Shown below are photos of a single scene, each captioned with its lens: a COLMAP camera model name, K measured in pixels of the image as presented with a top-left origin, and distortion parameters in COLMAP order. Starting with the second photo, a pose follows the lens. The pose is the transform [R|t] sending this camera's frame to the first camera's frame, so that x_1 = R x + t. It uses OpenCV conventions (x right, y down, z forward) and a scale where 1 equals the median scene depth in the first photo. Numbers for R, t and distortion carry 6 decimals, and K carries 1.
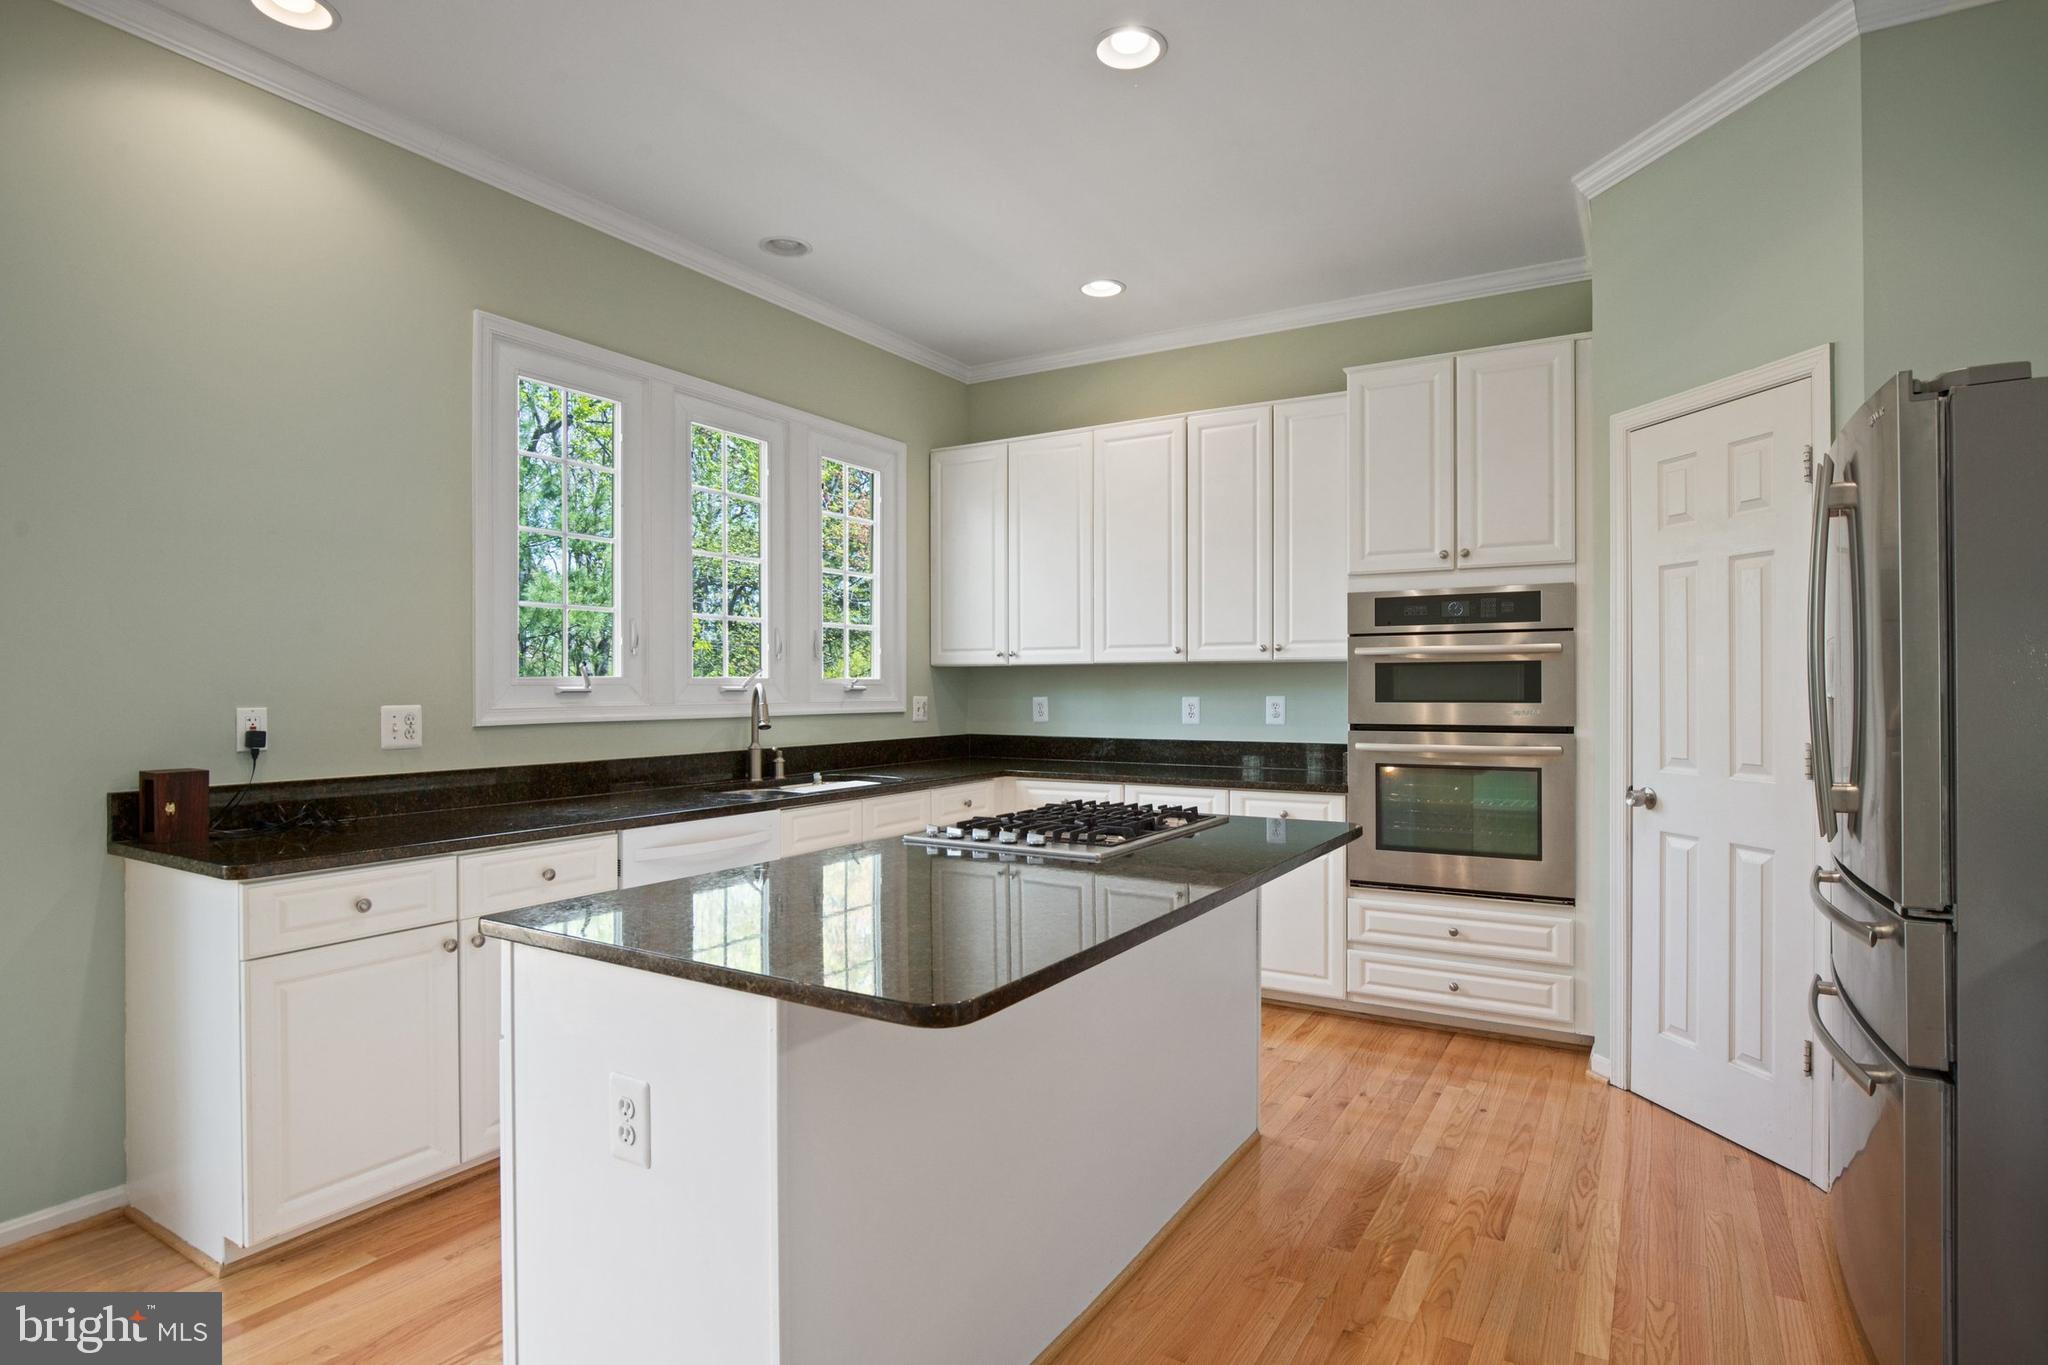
lens RADIAL K [[1046.7, 0, 1046.9], [0, 1046.7, 689.8], [0, 0, 1]] dist [-0.023357, 0.003269]
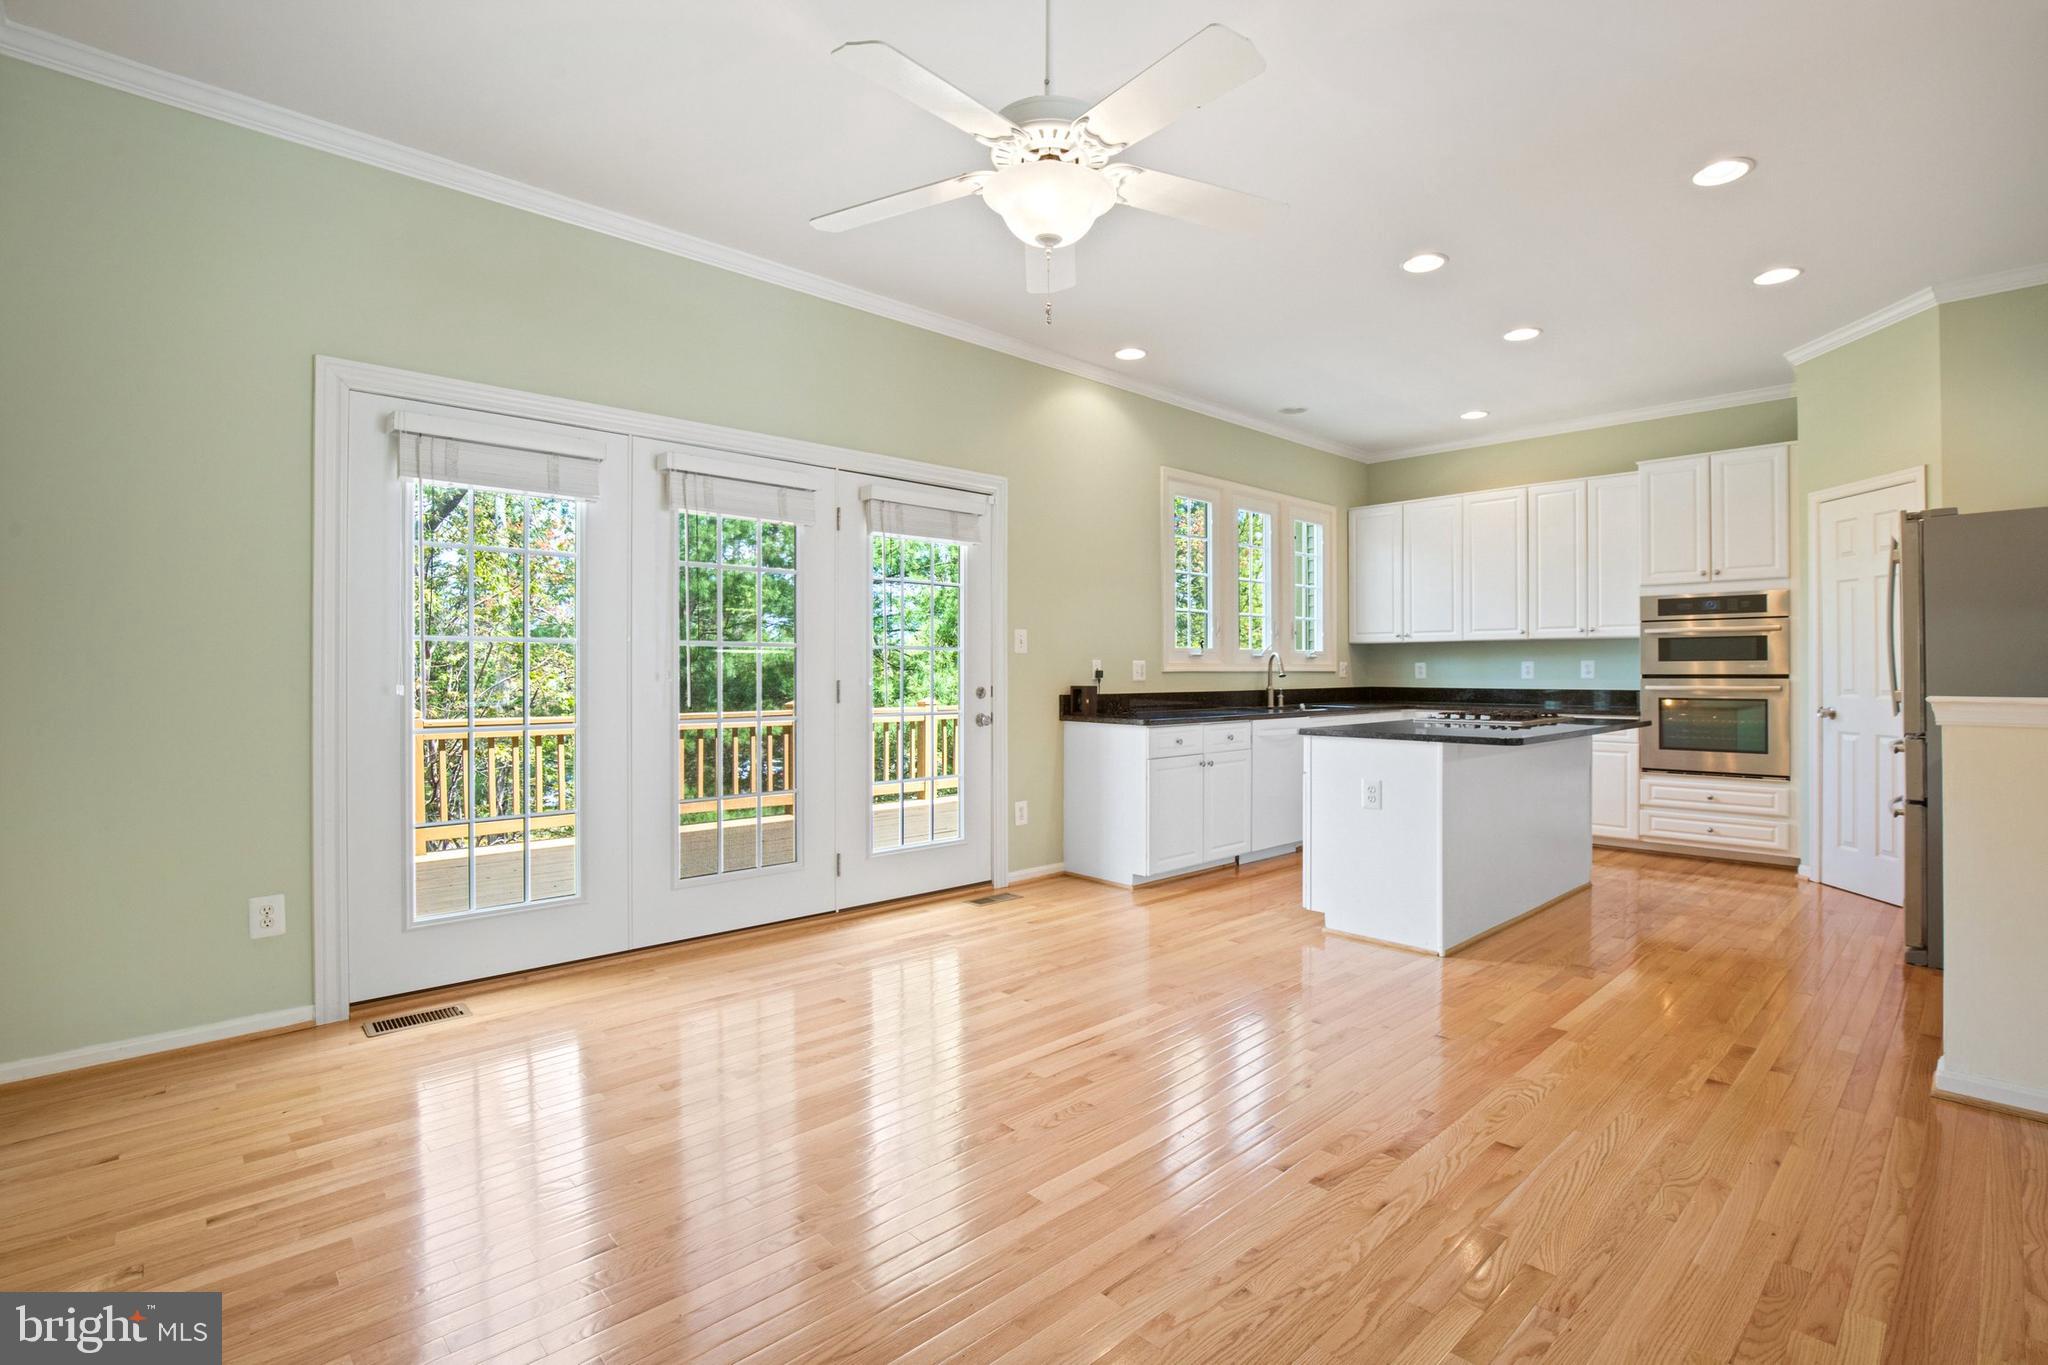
lens RADIAL K [[942.3, 0, 1060.7], [0, 942.3, 666.4], [0, 0, 1]] dist [-0.032699, 0.004178]
pose [[0.964986, -0.000207, -0.262300, -0.225631], [-0.001637, 0.999975, -0.006810, 0.032630], [0.262295, 0.007001, 0.964962, -0.712292]]
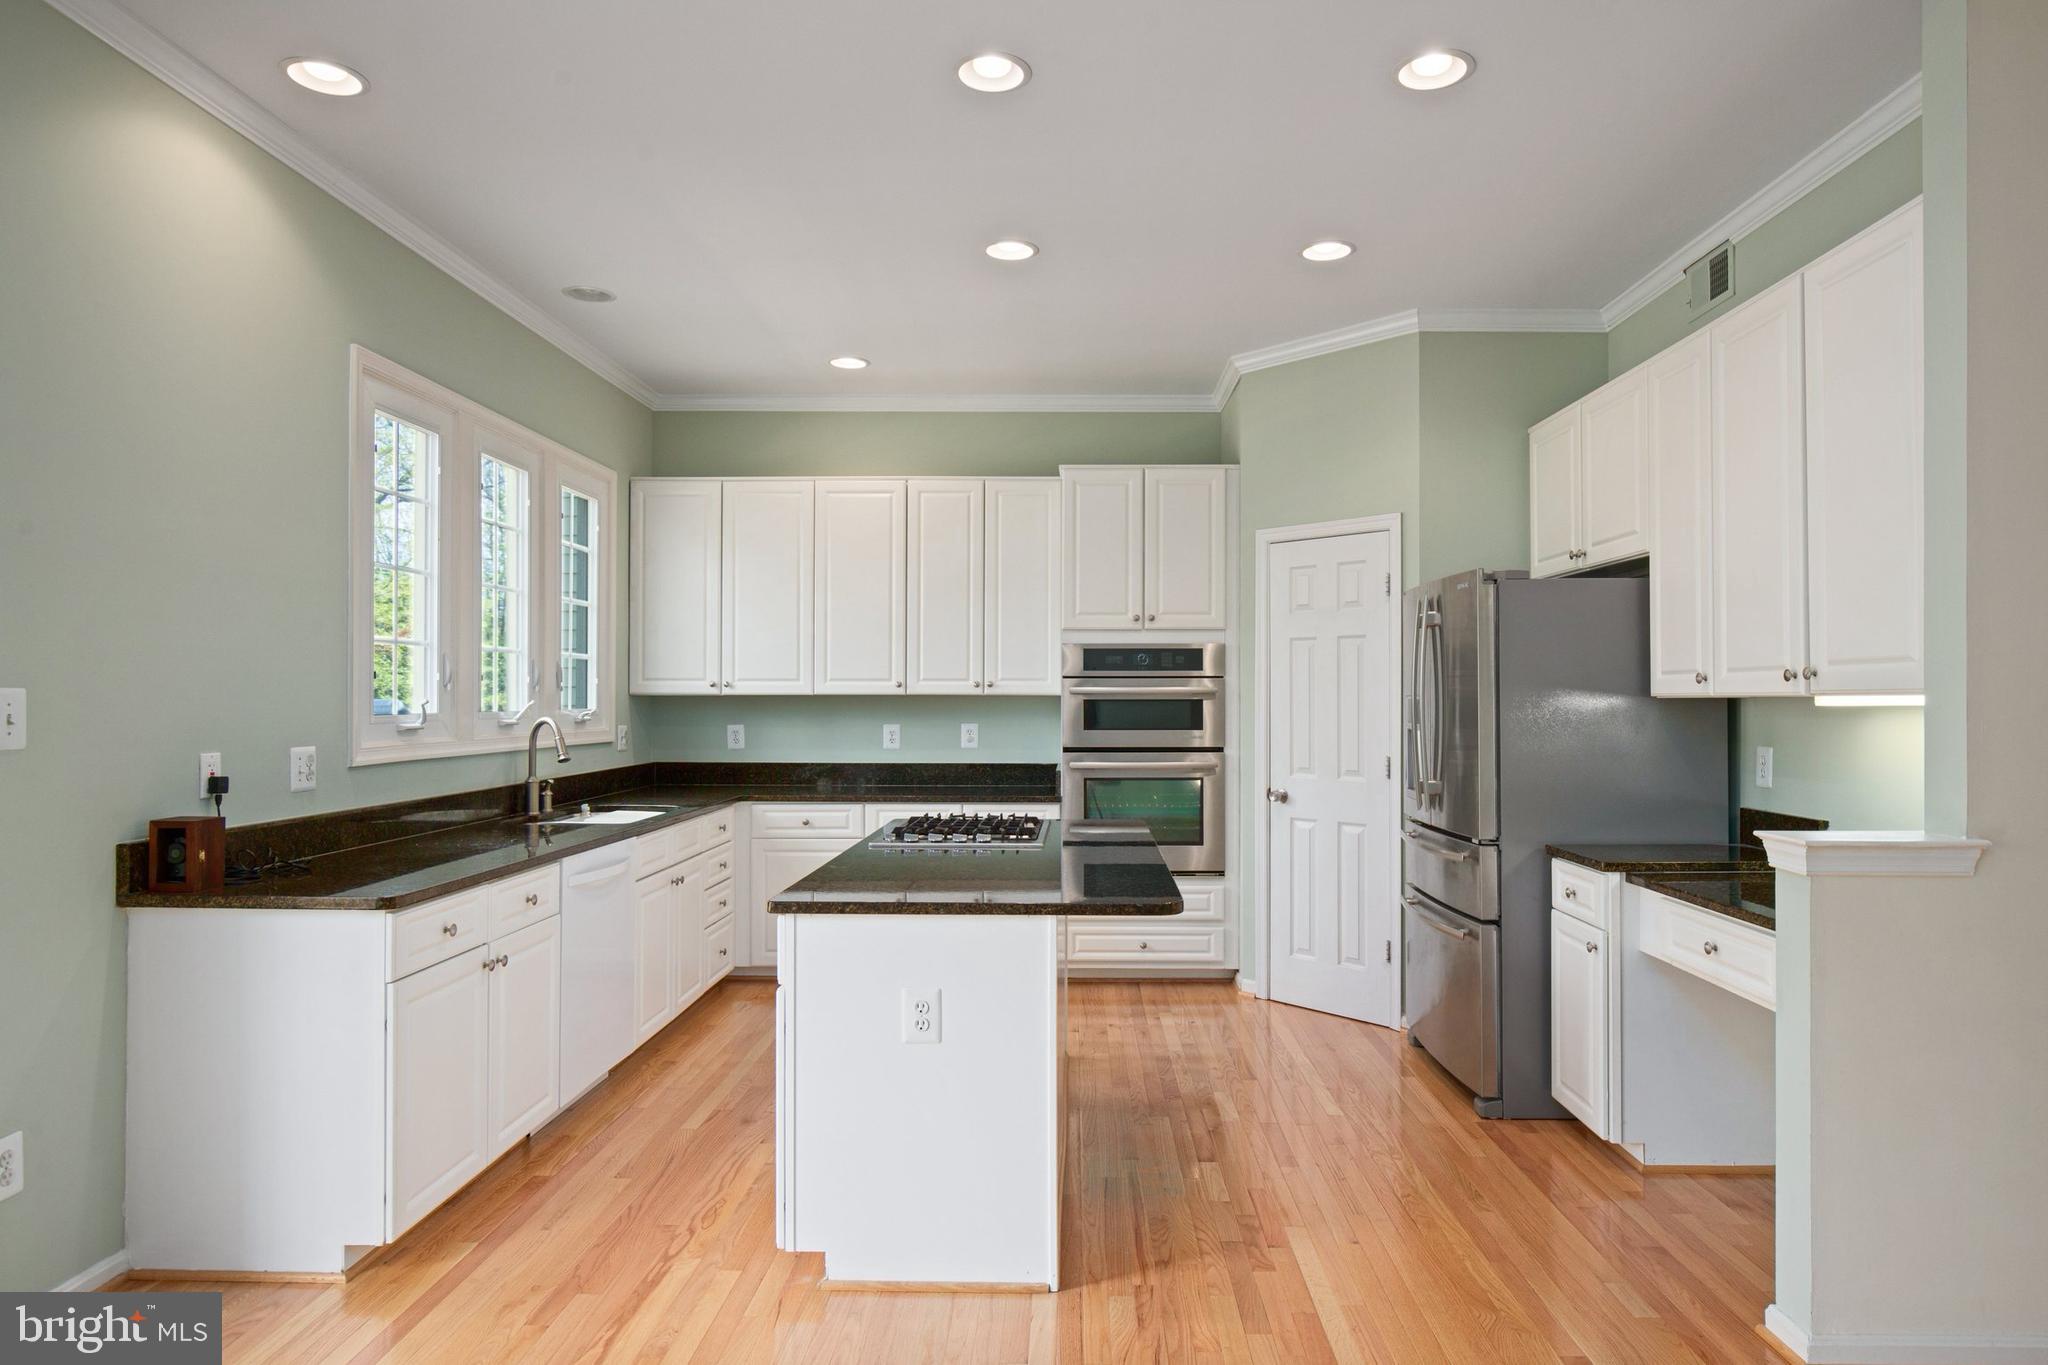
lens RADIAL K [[1211.7, 0, 1045.9], [0, 1211.7, 690.1], [0, 0, 1]] dist [-0.008167, 0.004065]
pose [[0.872734, 0.005883, 0.488161, -0.462720], [-0.001501, 0.999955, -0.009368, -0.023699], [-0.488194, 0.007443, 0.872703, -0.279136]]
